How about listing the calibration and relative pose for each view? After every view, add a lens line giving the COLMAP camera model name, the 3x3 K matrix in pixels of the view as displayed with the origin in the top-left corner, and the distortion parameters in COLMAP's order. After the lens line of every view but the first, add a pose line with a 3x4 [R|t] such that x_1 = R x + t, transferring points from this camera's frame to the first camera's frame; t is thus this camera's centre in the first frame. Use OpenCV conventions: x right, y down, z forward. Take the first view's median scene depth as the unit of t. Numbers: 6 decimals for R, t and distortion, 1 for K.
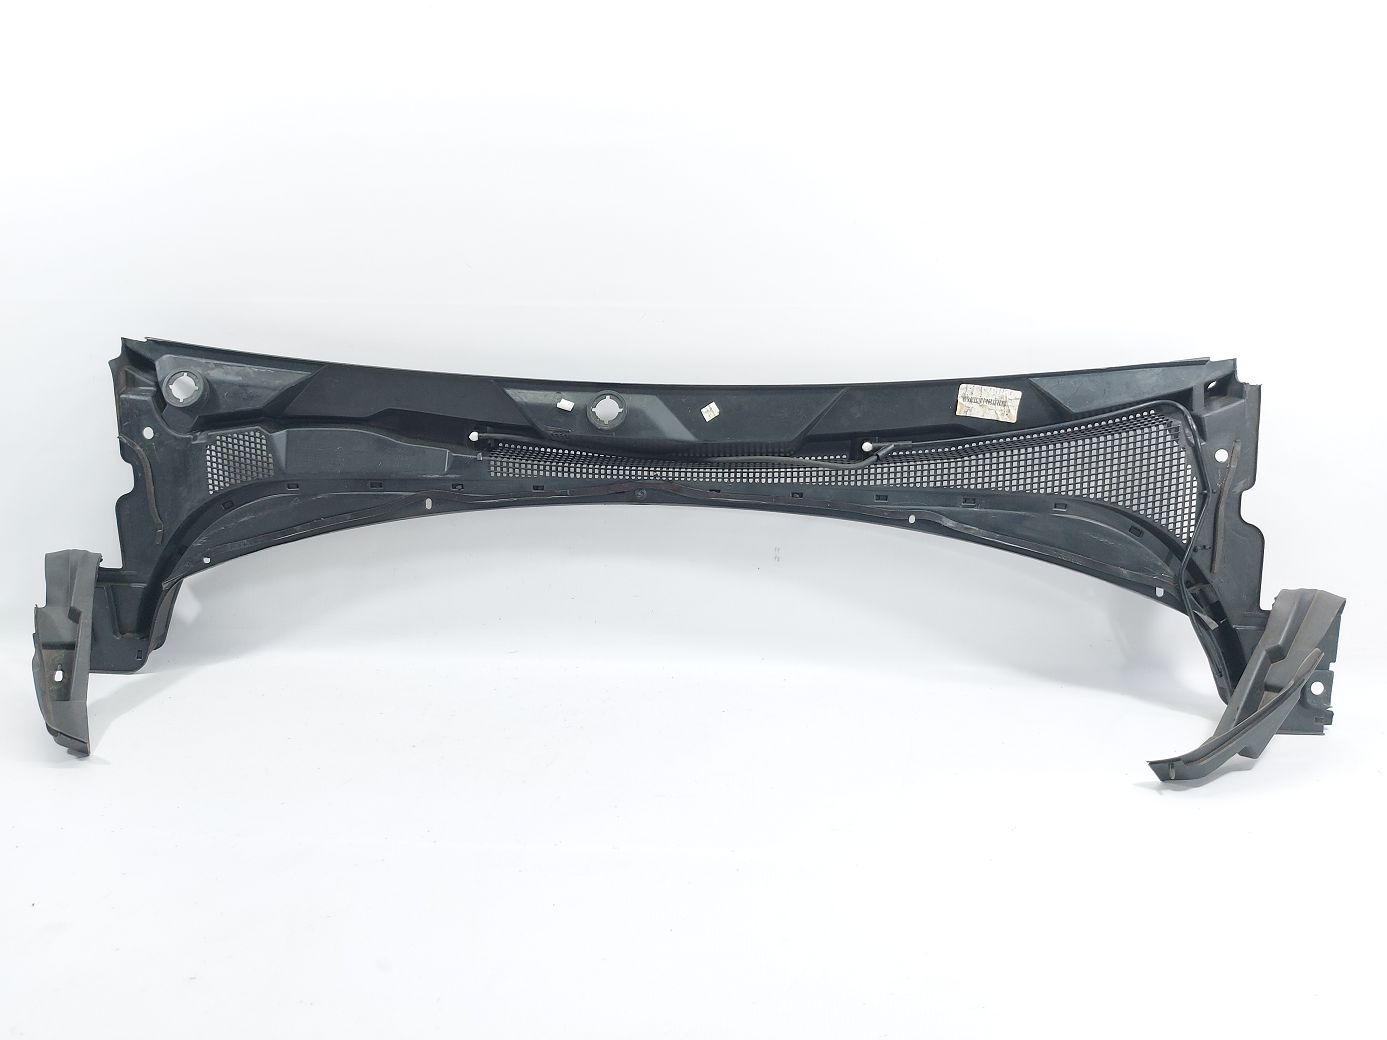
lens RADIAL K [[939.6, 0, 693.5], [0, 939.6, 520.0], [0, 0, 1]] dist [0.000947, -0.003685]
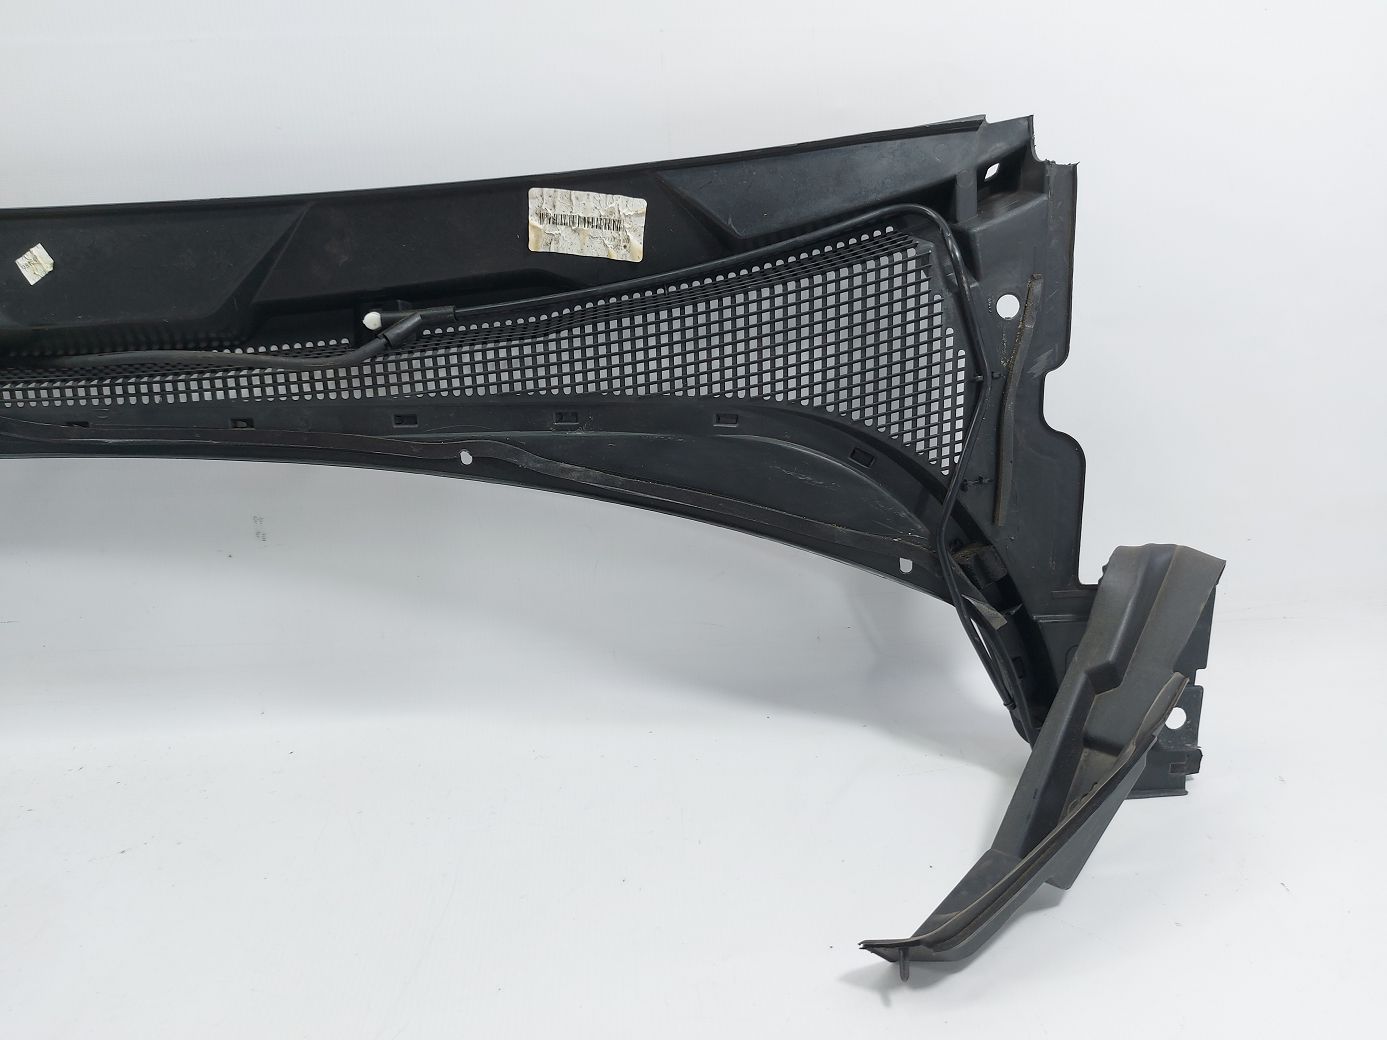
lens RADIAL K [[1012.7, 0, 693.5], [0, 1012.7, 520.0], [0, 0, 1]] dist [0.109081, -0.170065]
pose [[0.986728, -0.078563, 0.142114, 0.294252], [0.060139, 0.989742, 0.129588, -0.034848], [-0.150837, -0.119322, 0.981331, 0.442823]]
